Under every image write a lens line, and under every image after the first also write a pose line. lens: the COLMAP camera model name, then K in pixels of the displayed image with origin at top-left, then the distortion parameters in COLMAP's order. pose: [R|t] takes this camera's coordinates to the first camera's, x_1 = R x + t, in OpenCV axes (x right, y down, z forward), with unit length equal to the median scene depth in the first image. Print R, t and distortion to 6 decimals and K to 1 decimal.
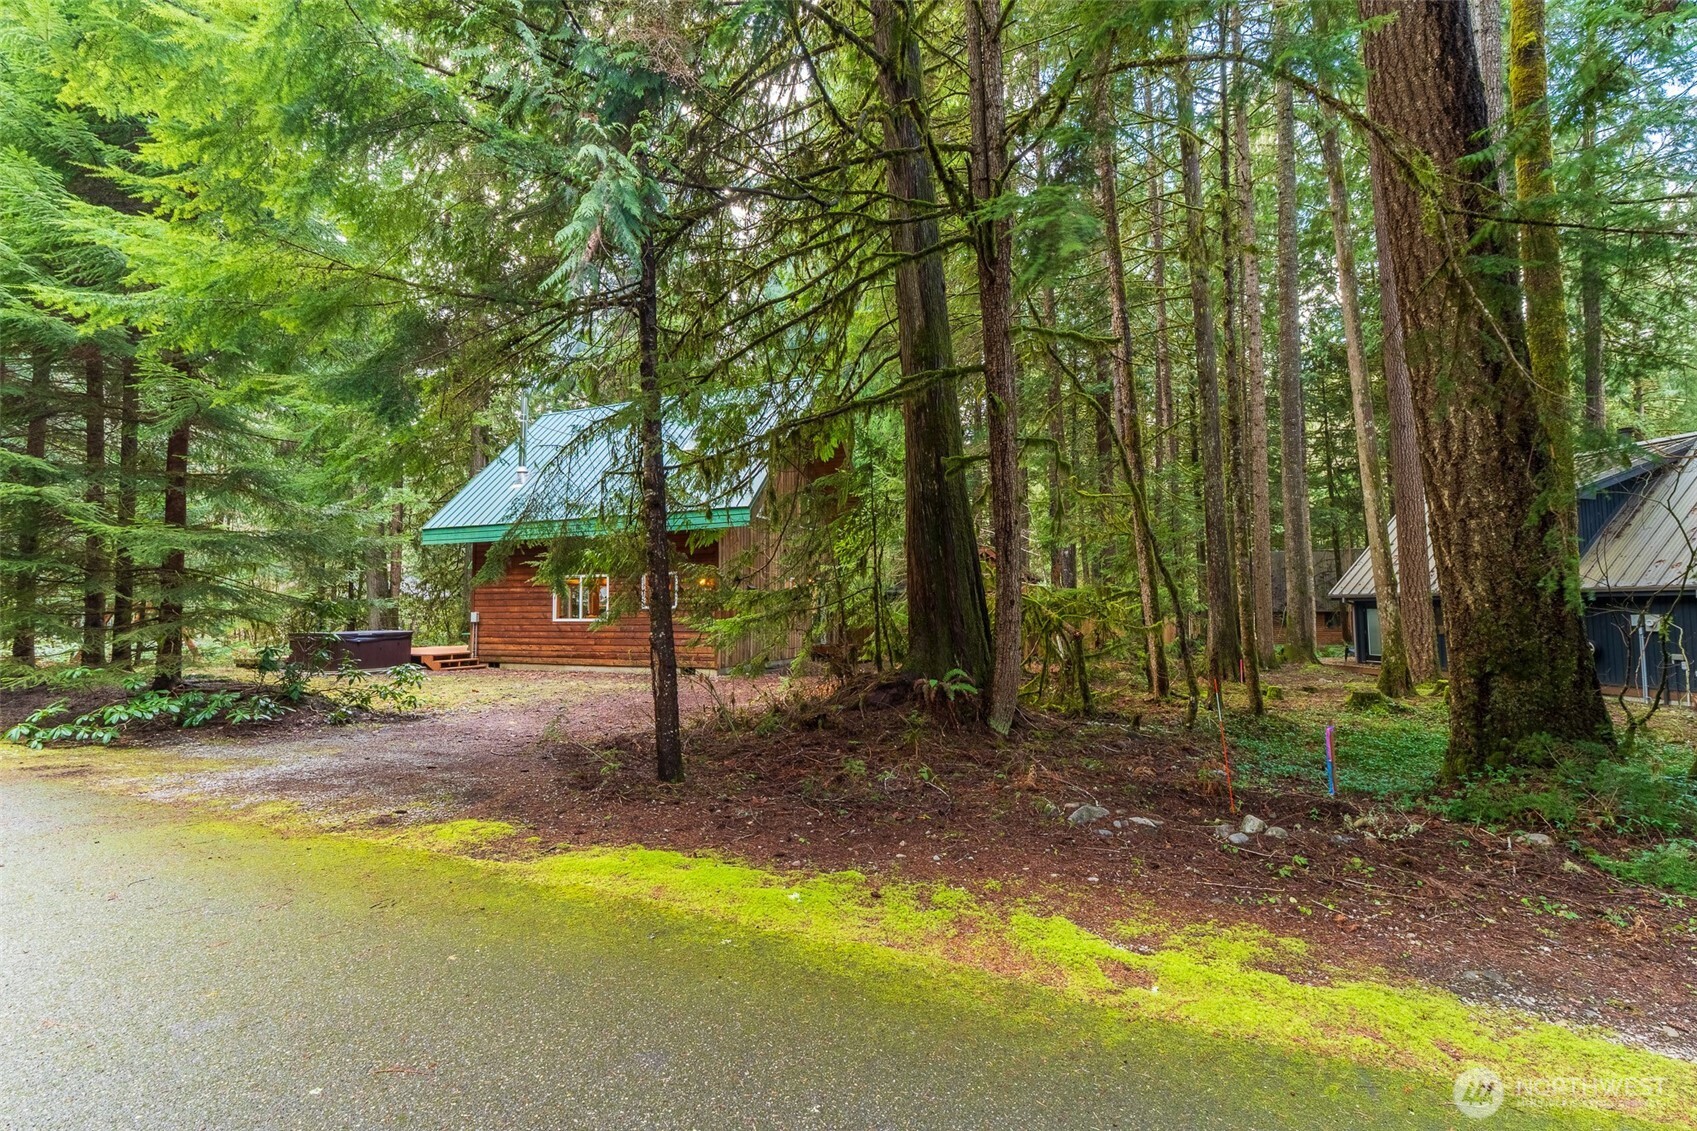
lens RADIAL K [[716.8, 0, 850.3], [0, 716.8, 569.6], [0, 0, 1]] dist [0.008673, -0.001025]
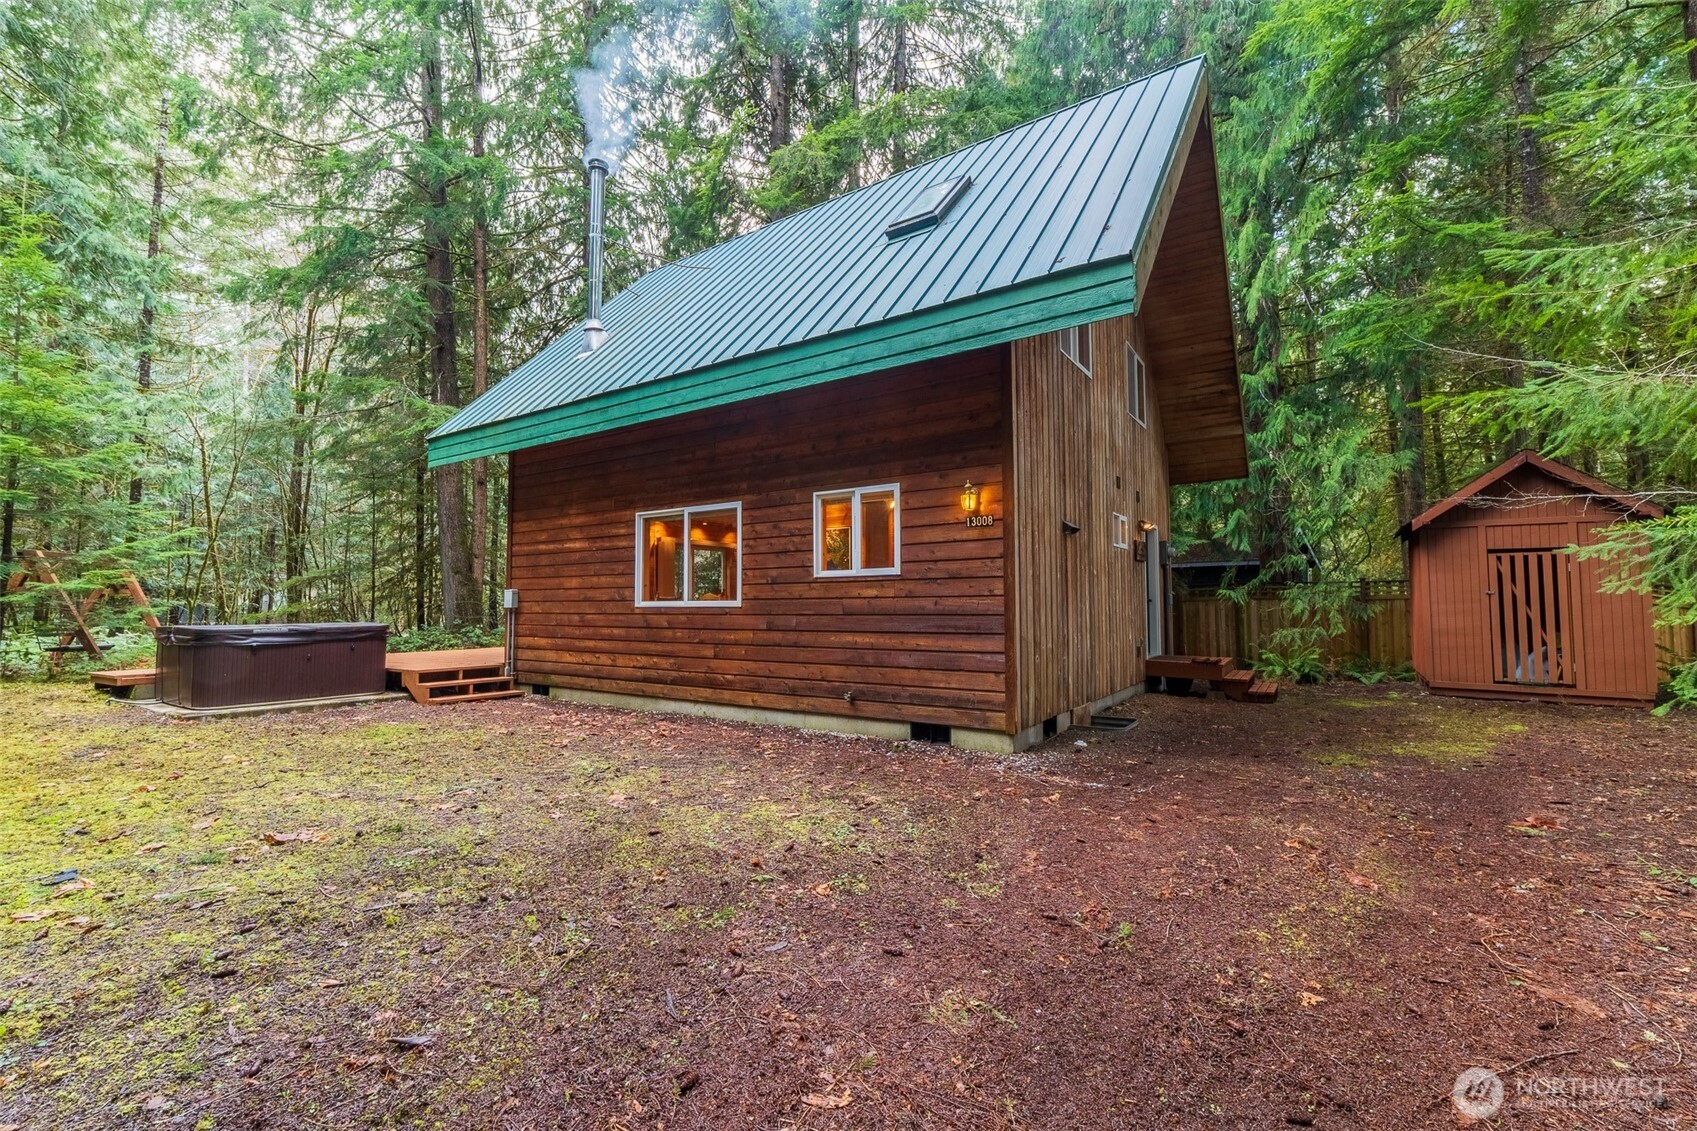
lens RADIAL K [[716.8, 0, 854.0], [0, 716.8, 571.1], [0, 0, 1]] dist [0.008673, -0.001025]
pose [[0.977902, -0.006402, -0.208964, -0.169783], [0.008984, 0.999895, 0.011406, 0.044184], [0.208869, -0.013032, 0.977857, 0.560396]]
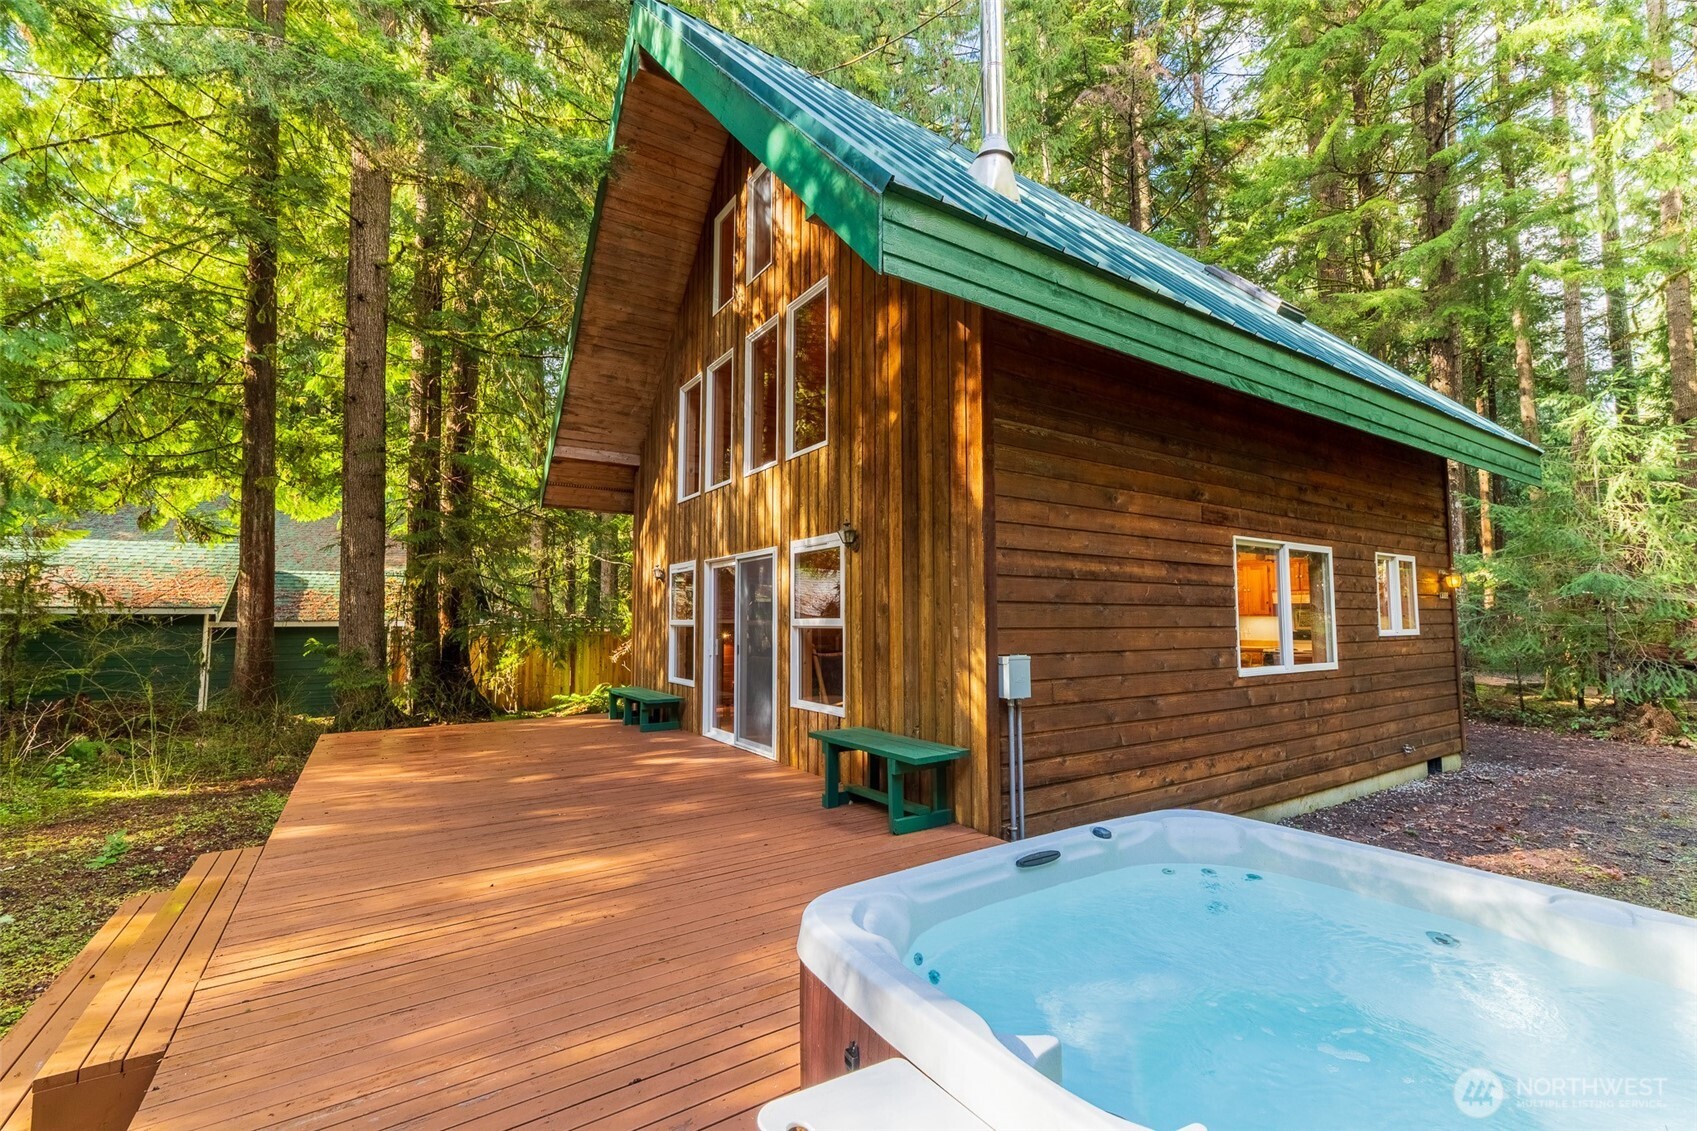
lens RADIAL K [[716.8, 0, 849.3], [0, 716.8, 571.3], [0, 0, 1]] dist [0.008673, -0.001025]
pose [[0.568473, 0.064484, 0.820171, -0.781949], [-0.045610, 0.997861, -0.046841, 0.048392], [-0.821436, -0.010780, 0.570198, 0.964646]]
